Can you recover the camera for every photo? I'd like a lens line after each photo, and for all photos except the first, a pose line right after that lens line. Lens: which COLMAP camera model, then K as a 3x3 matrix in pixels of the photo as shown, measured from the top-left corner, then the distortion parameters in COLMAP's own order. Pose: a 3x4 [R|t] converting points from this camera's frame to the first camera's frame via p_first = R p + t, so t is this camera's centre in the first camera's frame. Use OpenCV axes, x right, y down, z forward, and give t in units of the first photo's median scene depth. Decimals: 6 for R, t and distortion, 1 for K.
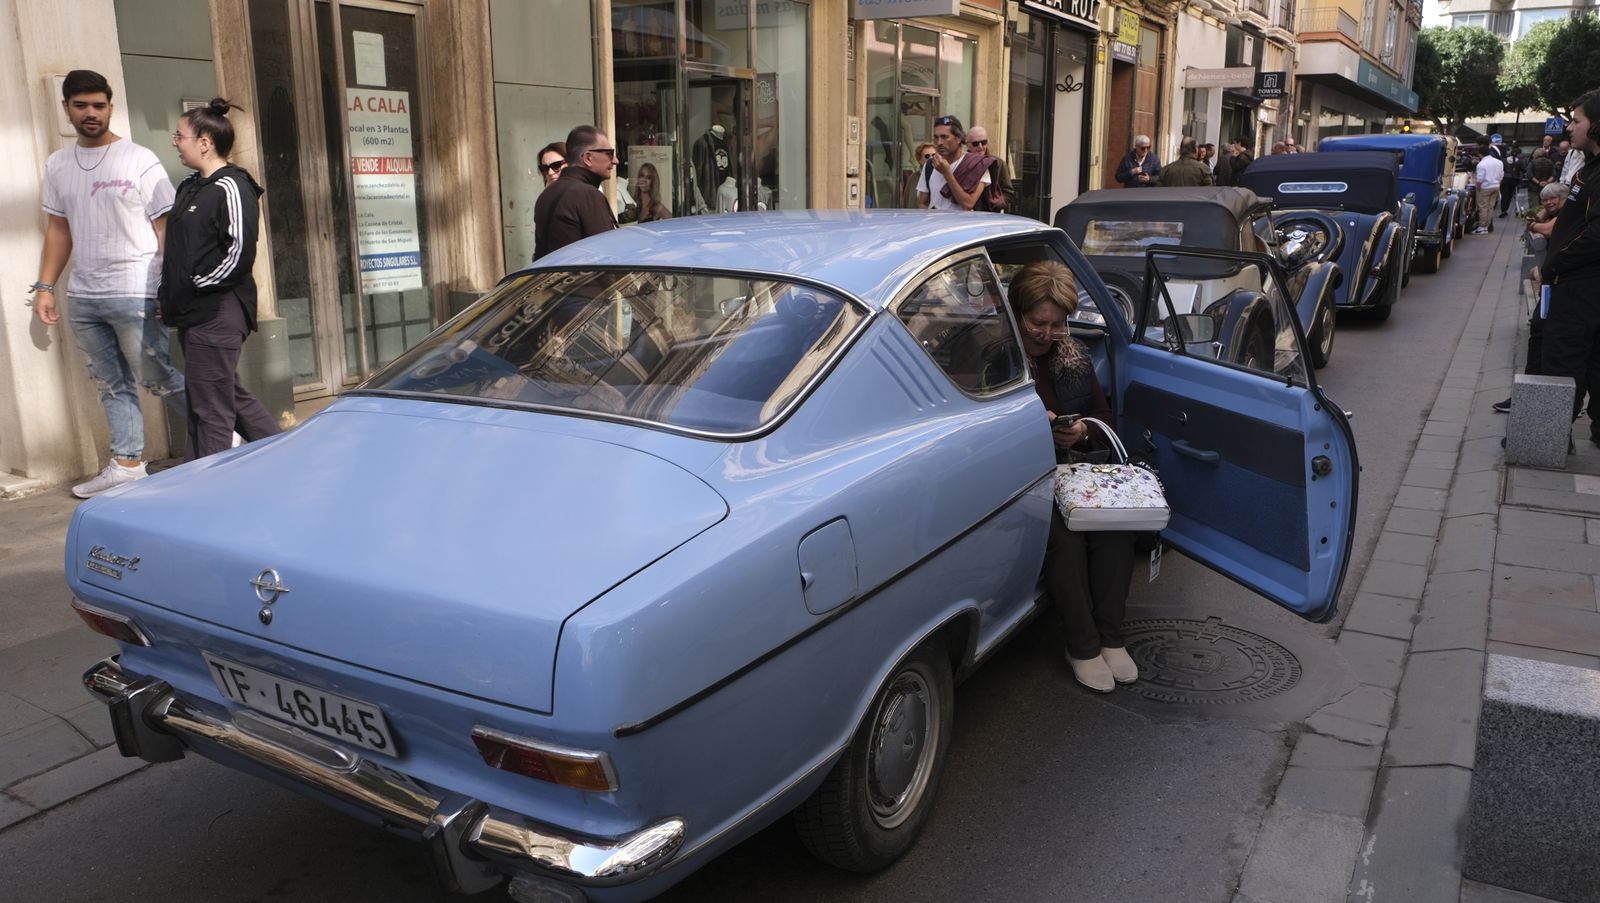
lens RADIAL K [[1194.3, 0, 798.3], [0, 1194.3, 458.4], [0, 0, 1]] dist [-0.031307, 0.008492]
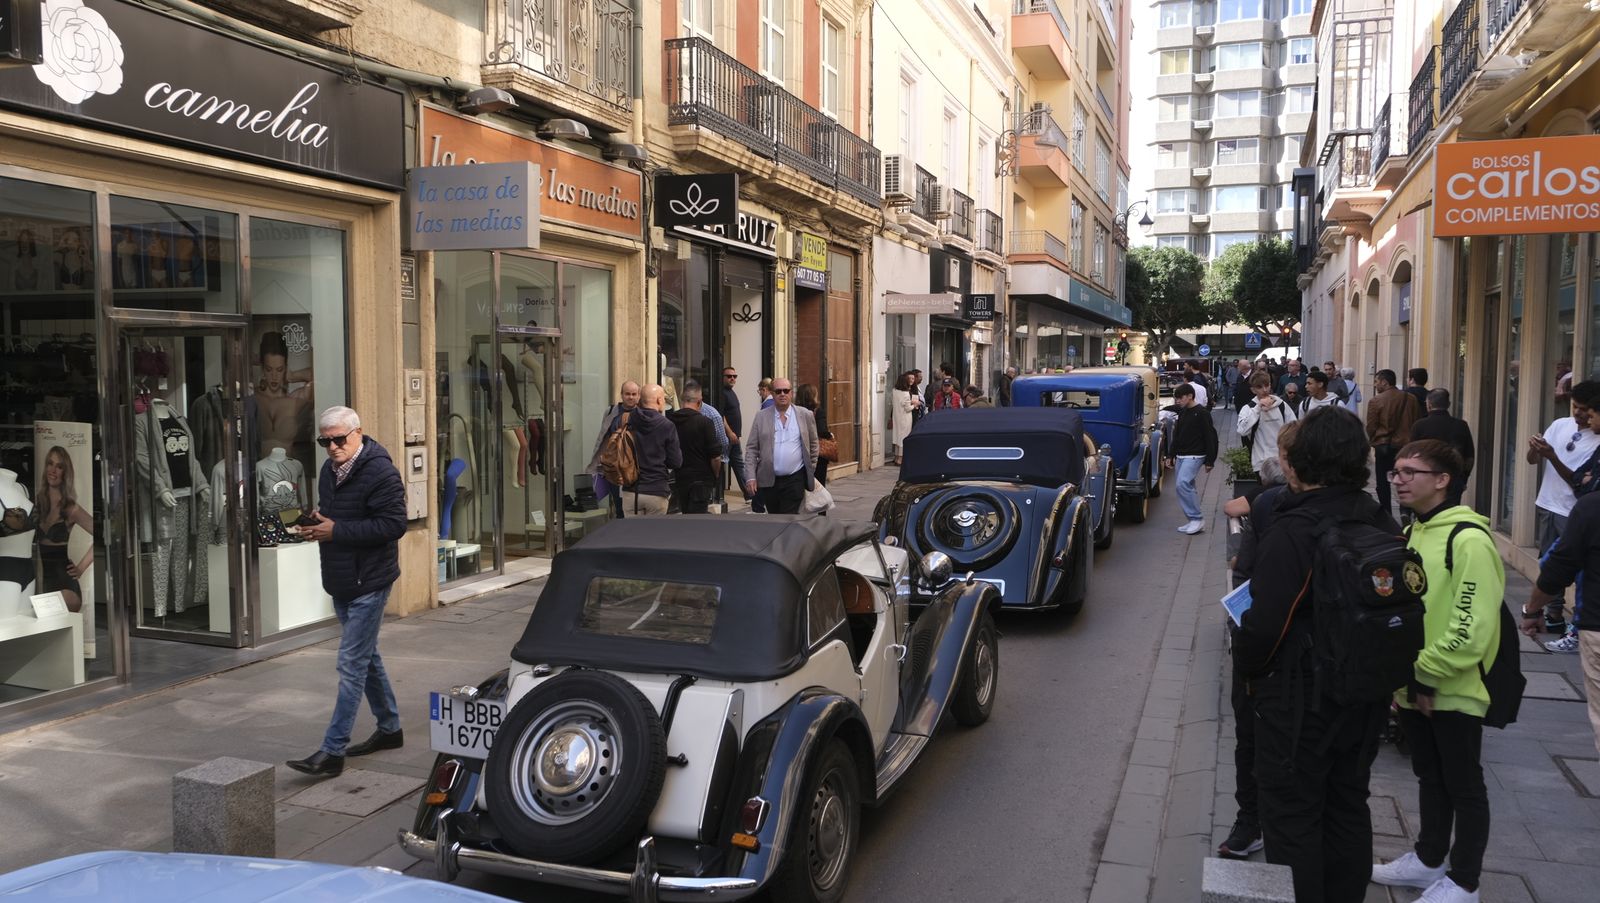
lens RADIAL K [[1204.1, 0, 800.0], [0, 1204.1, 451.5], [0, 0, 1]] dist [-0.026320, 0.007072]
pose [[0.981518, -0.007015, 0.191243, 0.072462], [0.038807, 0.985861, -0.163009, -0.048844], [-0.187396, 0.167418, 0.967912, 0.102546]]
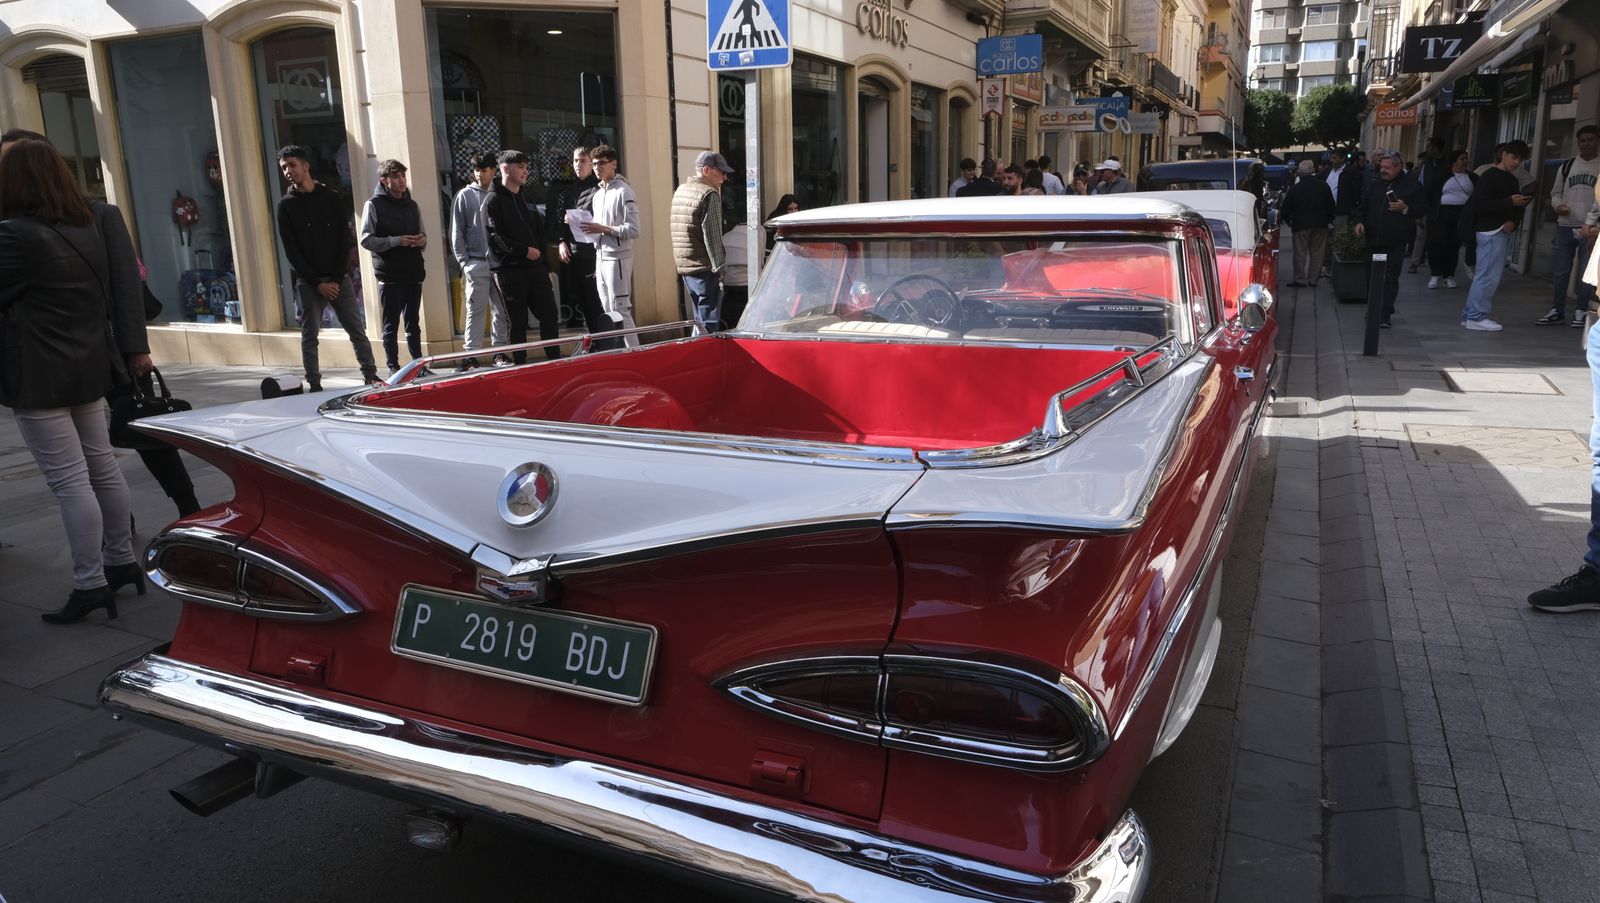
lens RADIAL K [[1083.2, 0, 808.1], [0, 1083.2, 453.0], [0, 0, 1]] dist [-0.029144, 0.013709]
pose [[0.992891, -0.042489, 0.111188, -0.562731], [0.042935, 0.999077, -0.001621, 0.225382], [-0.111016, 0.006383, 0.993798, -0.877329]]
